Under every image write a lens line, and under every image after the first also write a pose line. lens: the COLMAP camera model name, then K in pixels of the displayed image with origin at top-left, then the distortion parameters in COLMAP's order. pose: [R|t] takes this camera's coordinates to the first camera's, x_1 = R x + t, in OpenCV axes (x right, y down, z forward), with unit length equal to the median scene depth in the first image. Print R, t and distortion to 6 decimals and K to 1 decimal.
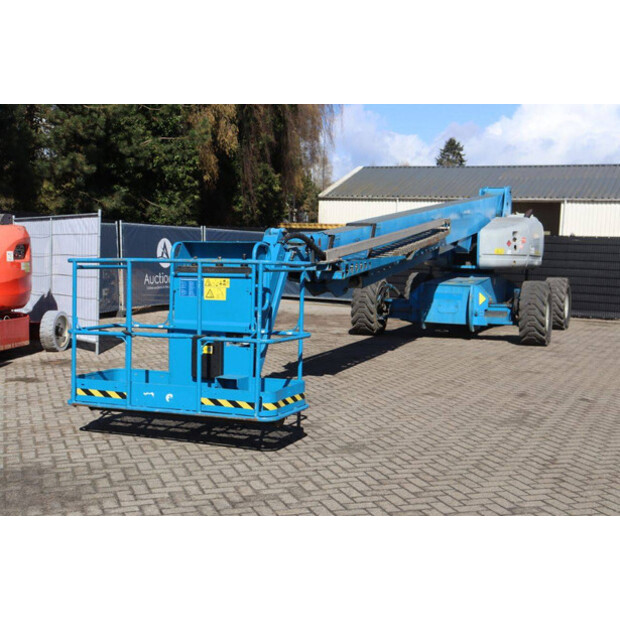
lens RADIAL K [[855.6, 0, 310.0], [0, 855.6, 310.0], [0, 0, 1]] dist [0.029680, 0.109507]
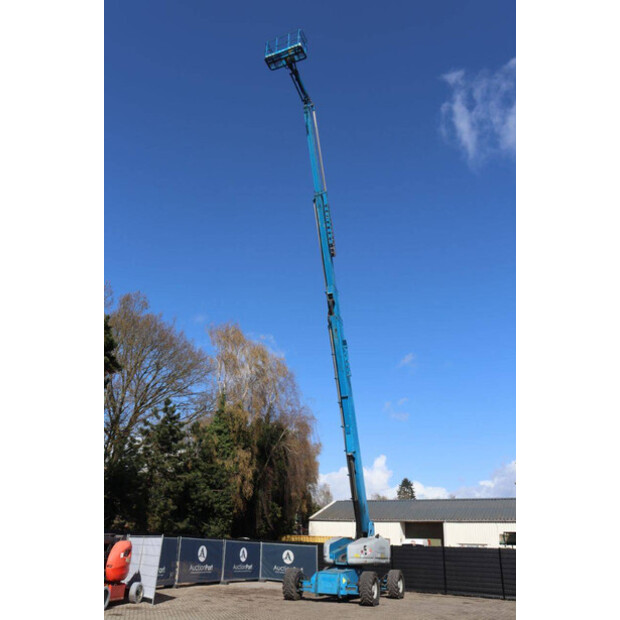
lens RADIAL K [[525.0, 0, 310.0], [0, 525.0, 310.0], [0, 0, 1]] dist [-0.153719, 0.156929]
pose [[0.999237, -0.007474, -0.038338, 0.200308], [-0.012052, 0.874637, -0.484629, 0.013310], [0.037154, 0.484721, 0.873880, -0.458563]]
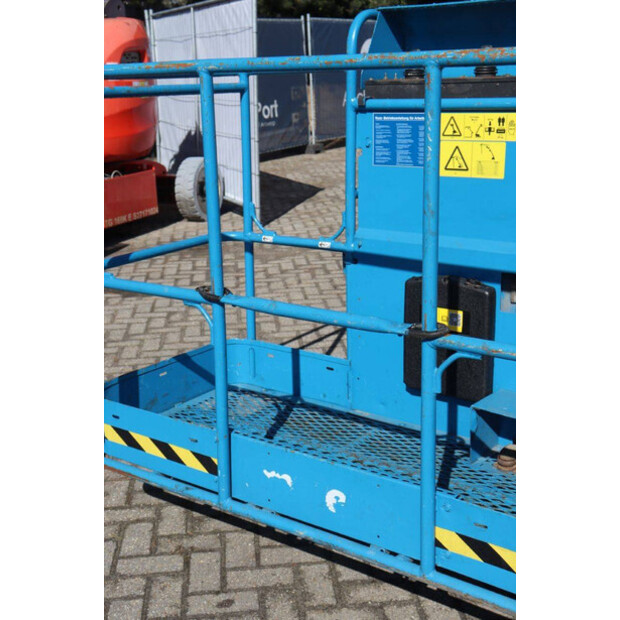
lens RADIAL K [[873.5, 0, 310.2], [0, 873.5, 319.4], [0, 0, 1]] dist [0.012742, 0.039131]
pose [[0.969345, 0.029010, -0.243984, -0.051074], [0.024932, 0.976266, 0.215135, -0.019709], [0.244435, -0.214623, 0.945615, 0.376587]]
